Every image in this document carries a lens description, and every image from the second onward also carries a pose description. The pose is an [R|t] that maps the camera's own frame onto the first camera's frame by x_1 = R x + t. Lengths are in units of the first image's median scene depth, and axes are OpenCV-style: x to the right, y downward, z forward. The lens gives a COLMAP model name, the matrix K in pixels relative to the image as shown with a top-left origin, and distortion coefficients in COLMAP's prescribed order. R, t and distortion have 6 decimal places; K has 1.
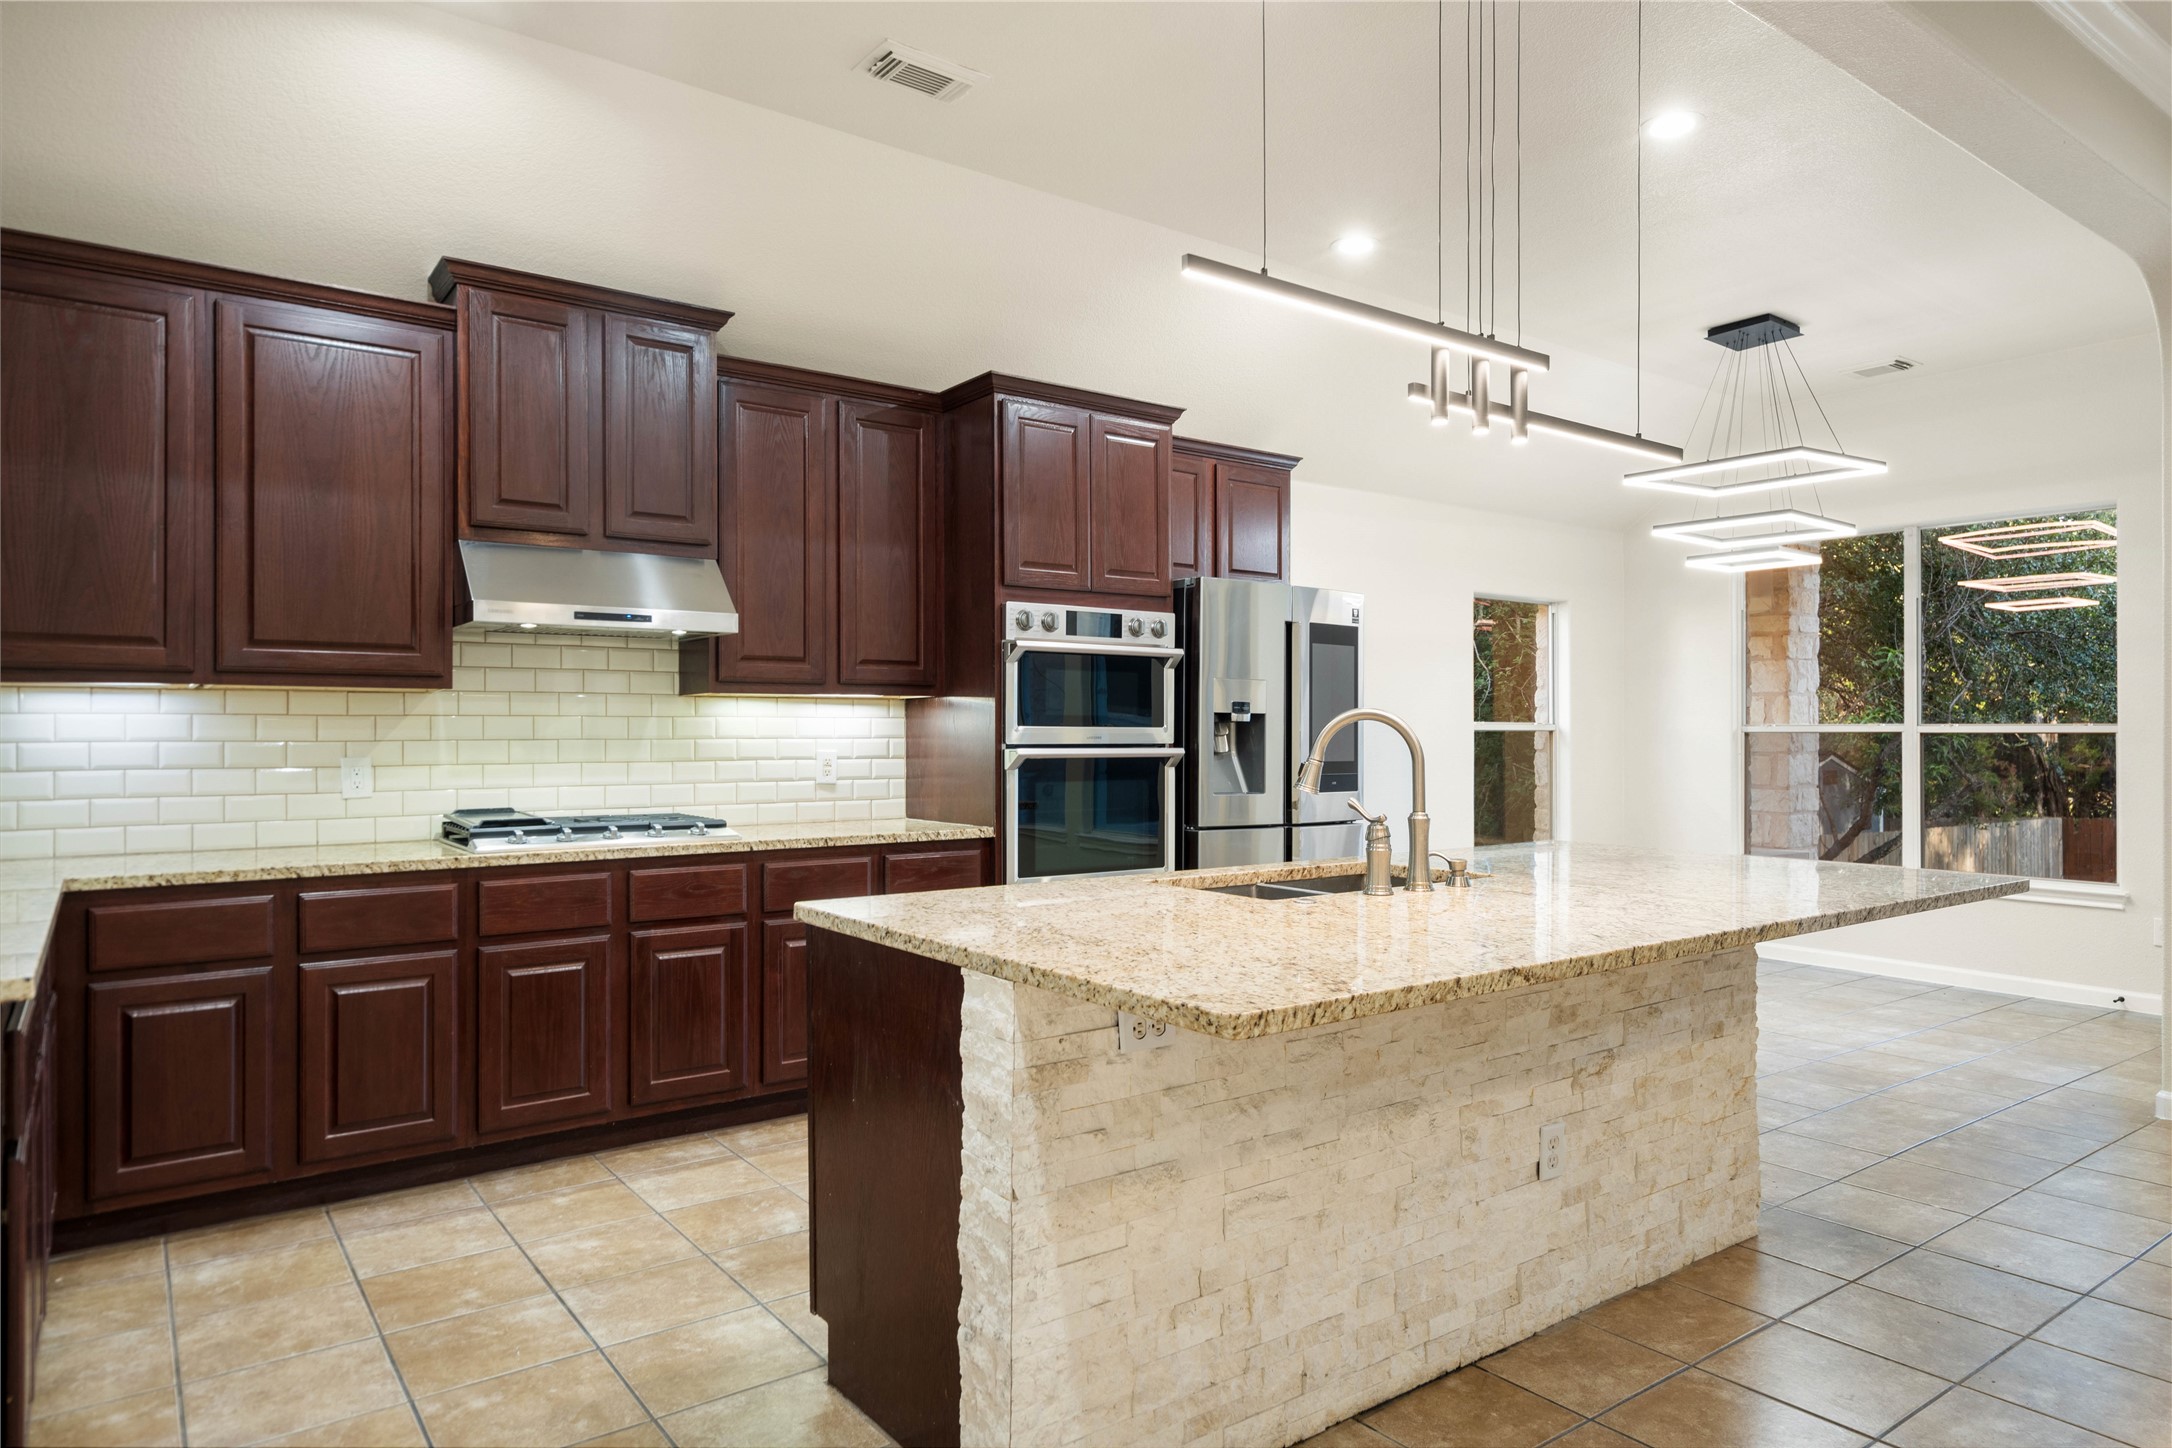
lens RADIAL K [[1310.2, 0, 1079.0], [0, 1310.2, 725.2], [0, 0, 1]] dist [0.013385, -0.000885]
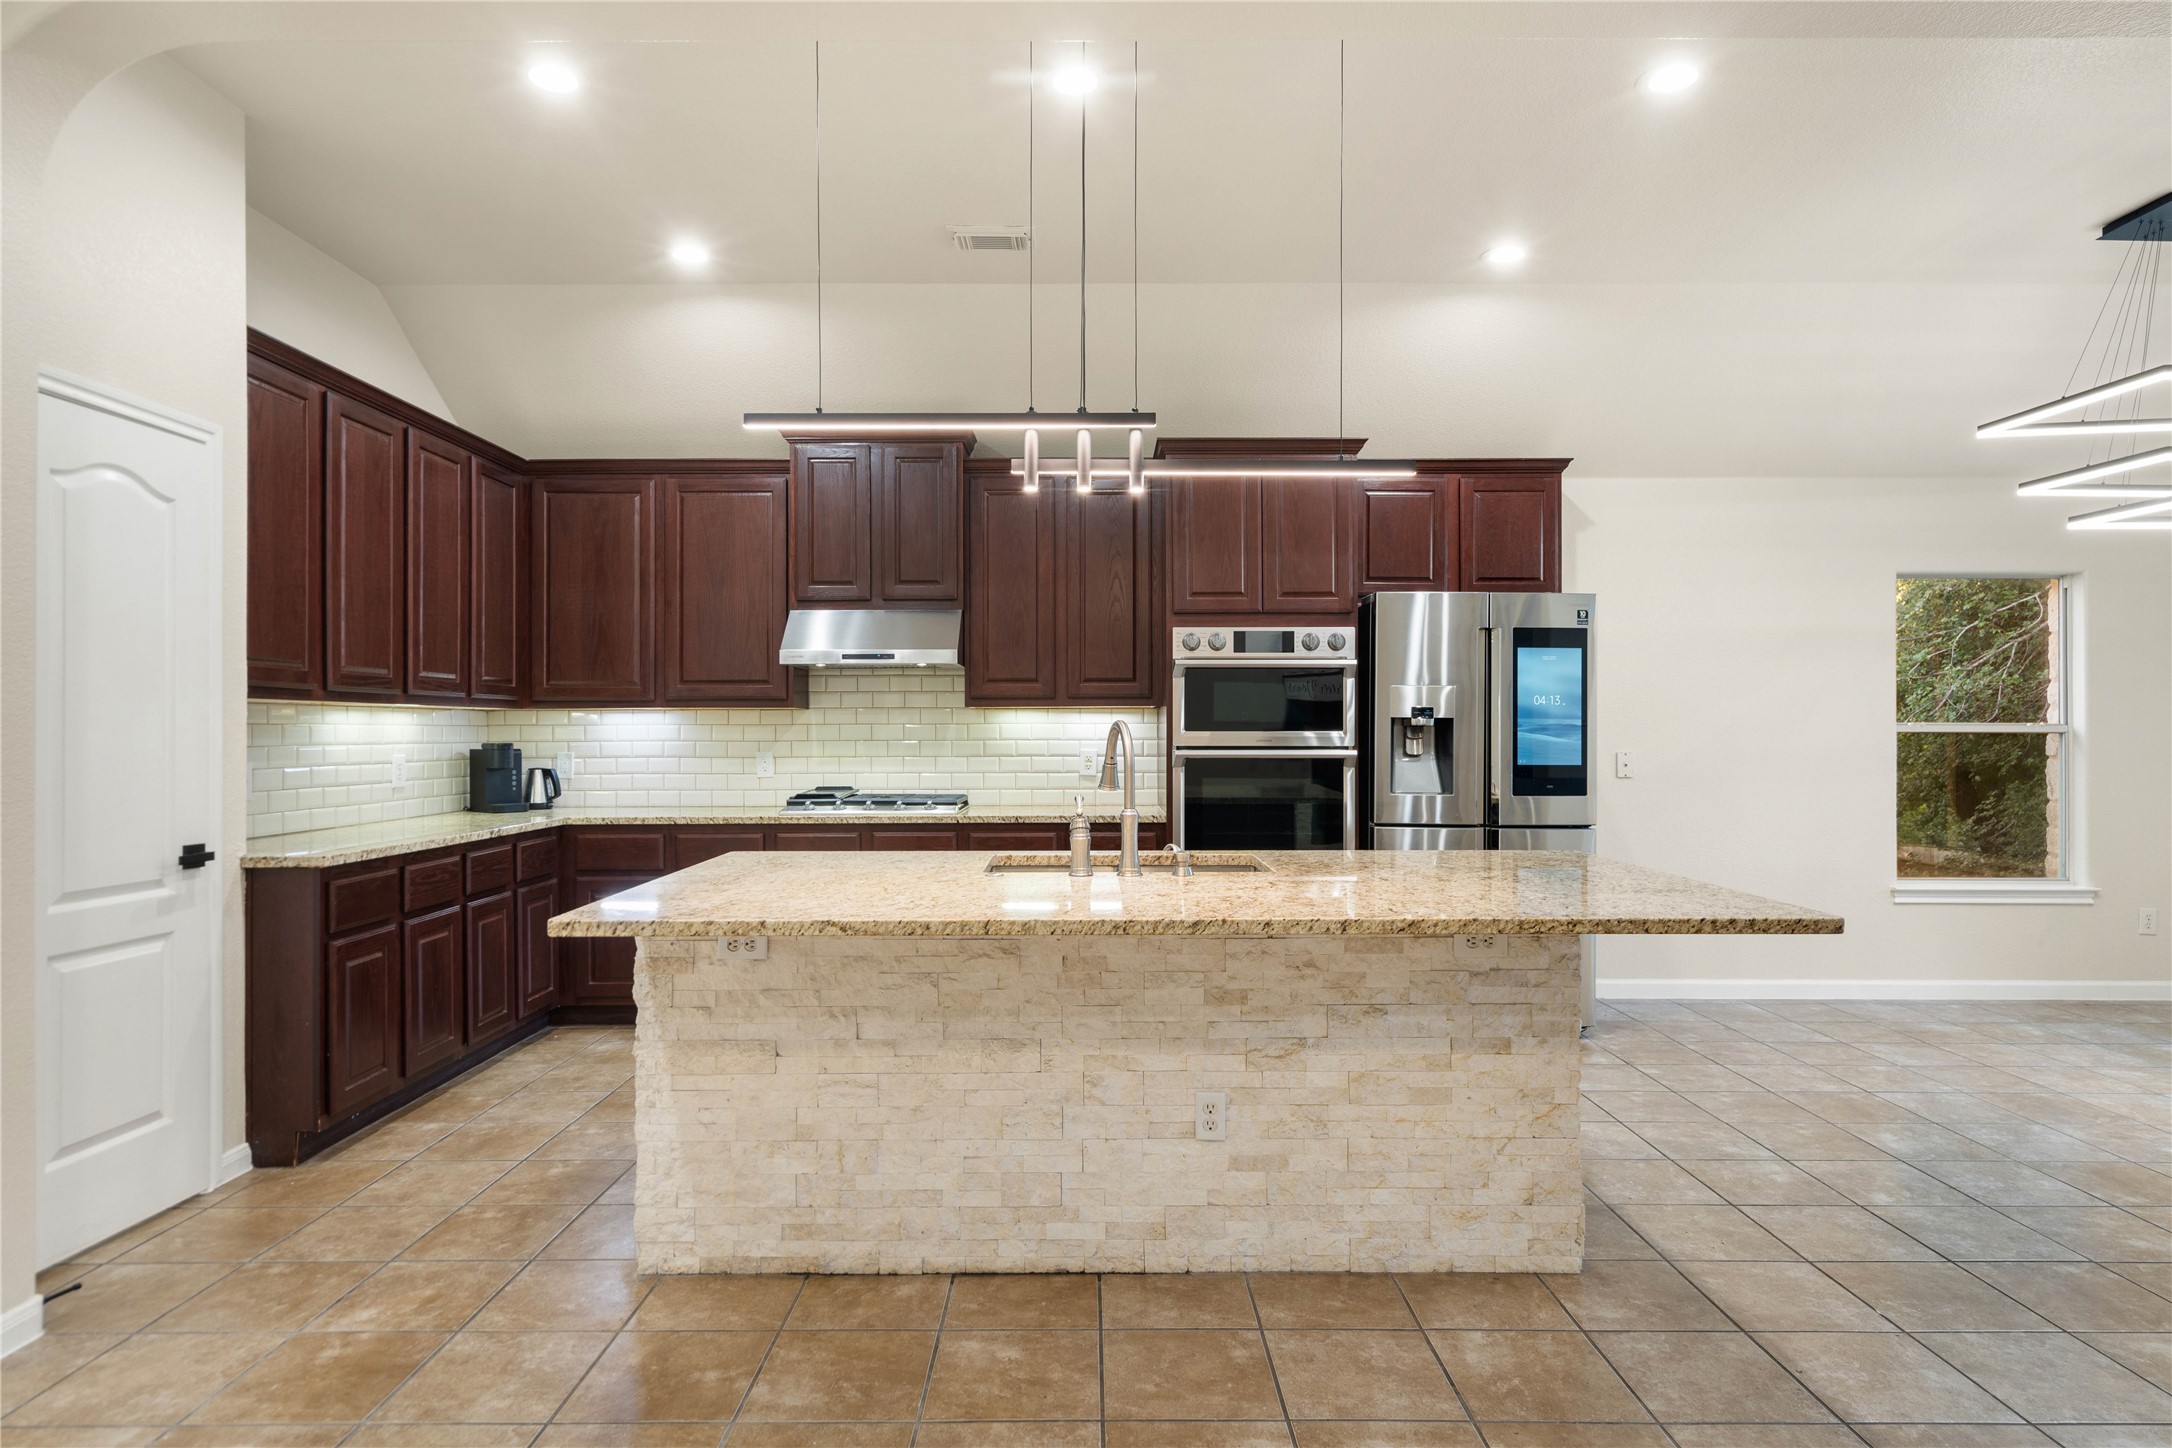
lens RADIAL K [[1185.7, 0, 1085.2], [0, 1185.7, 724.5], [0, 0, 1]] dist [0.008455, 0.001892]
pose [[0.805531, -0.003139, -0.592545, 0.612879], [0.004462, 0.999990, 0.000769, -0.007445], [0.592537, -0.003263, 0.805537, 0.086380]]
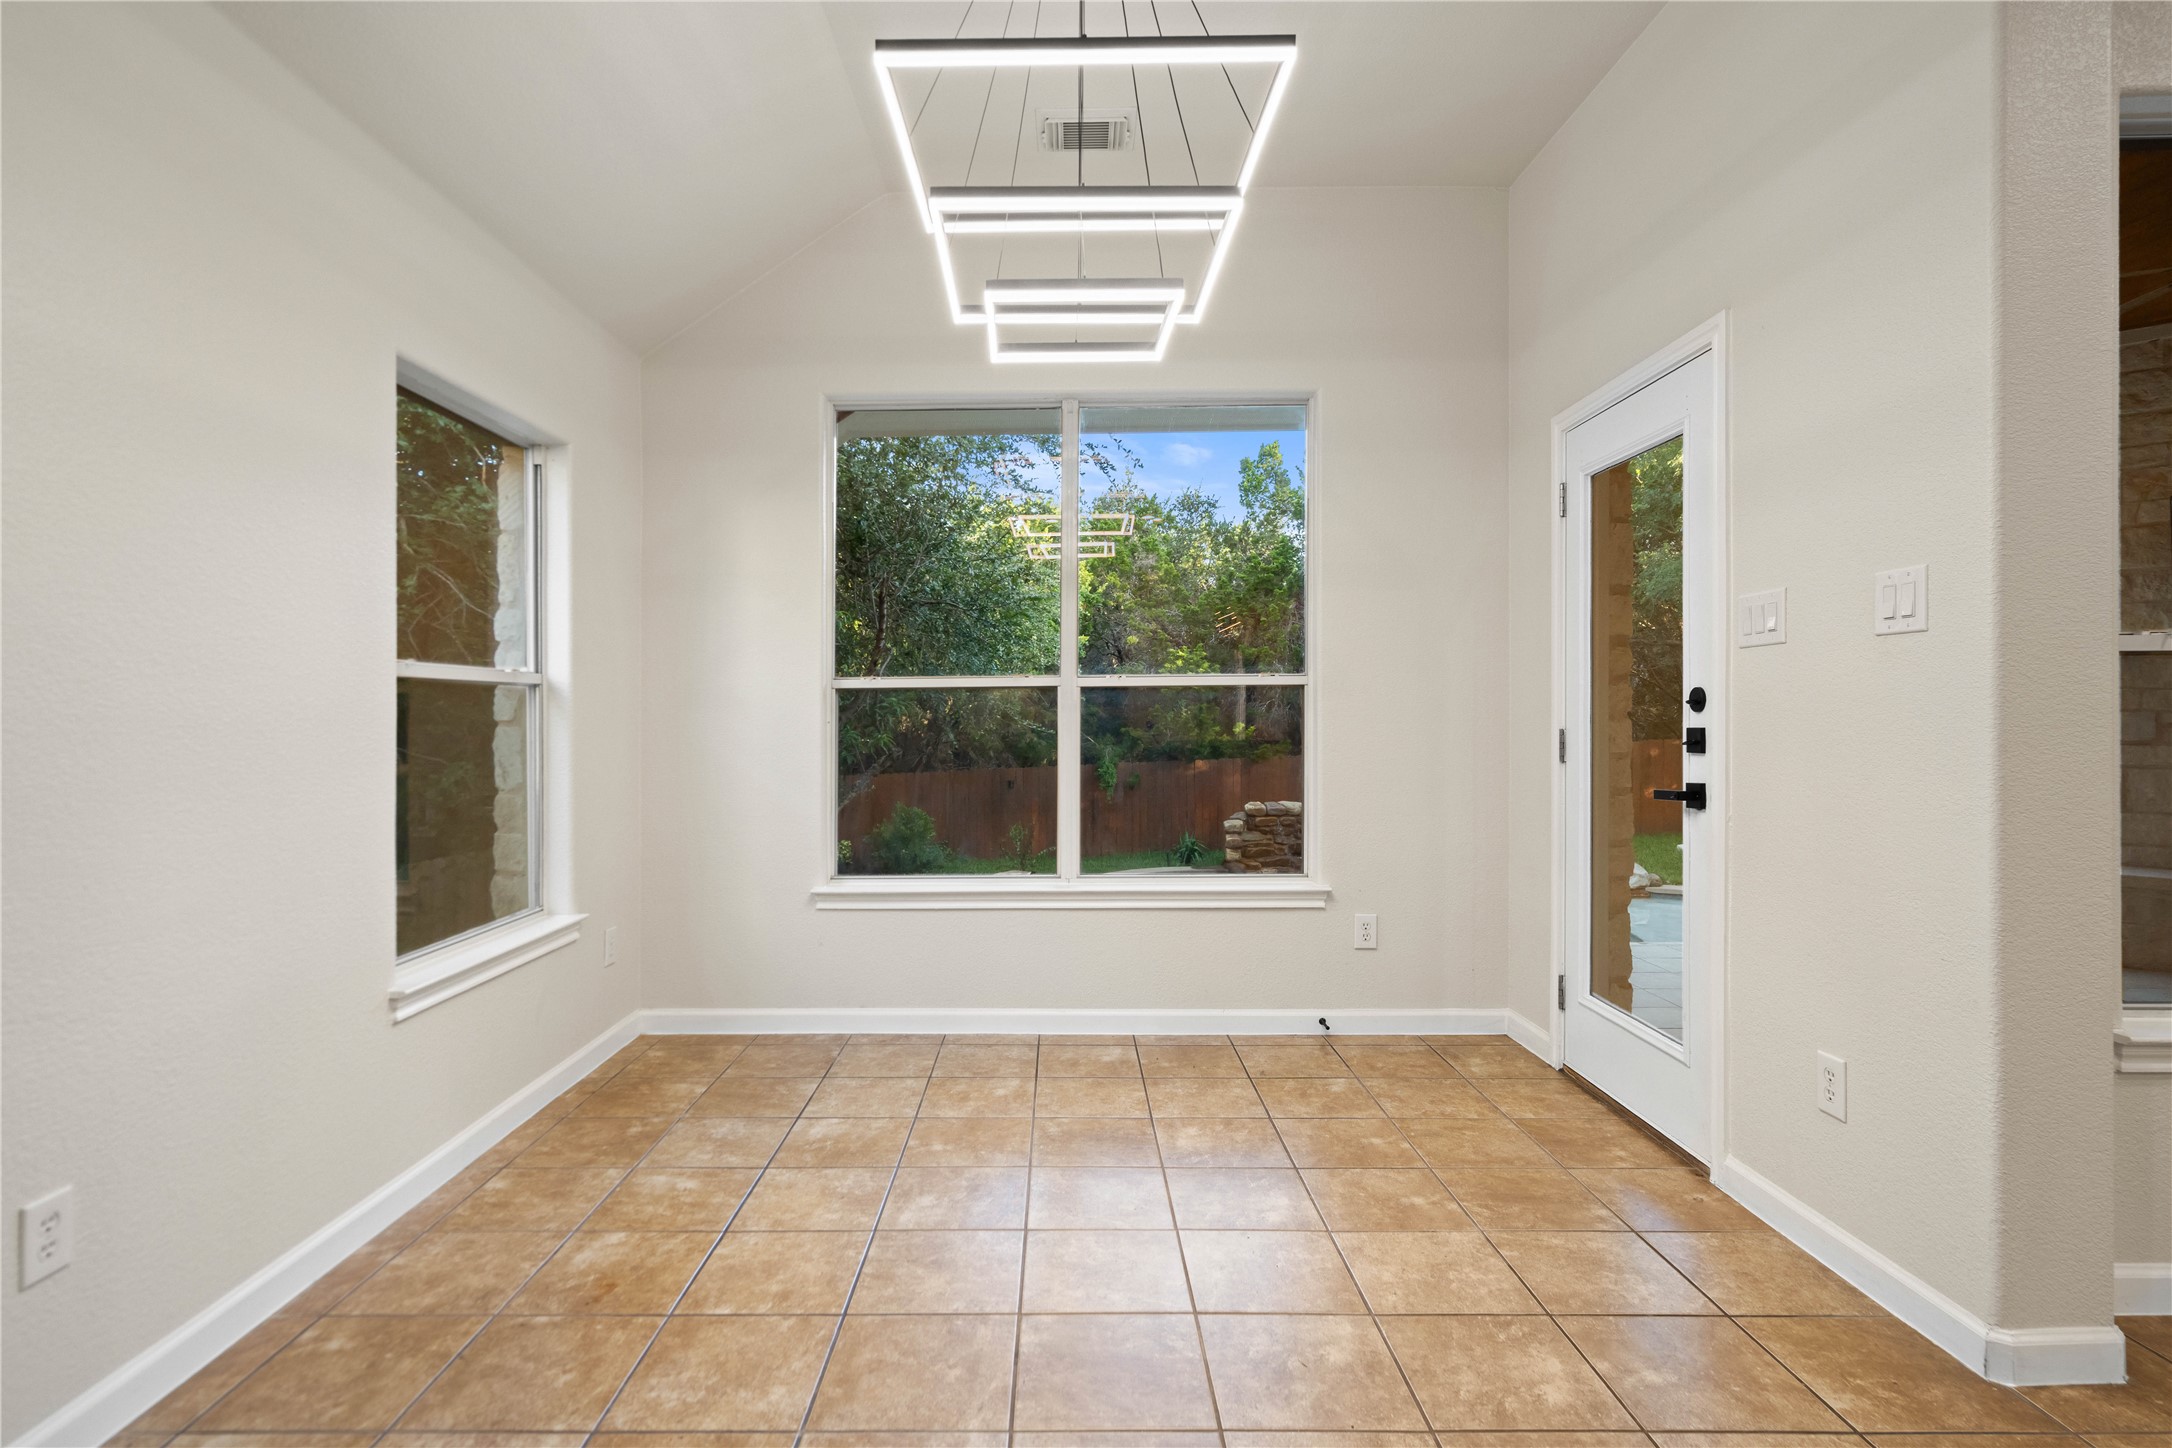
lens RADIAL K [[1091.8, 0, 1060.0], [0, 1091.8, 699.3], [0, 0, 1]] dist [-0.004040, -0.000117]
pose [[0.598900, -0.000989, 0.800823, 0.260243], [0.002895, 0.999995, -0.000930, 0.022424], [-0.800818, 0.002876, 0.598900, 1.104690]]
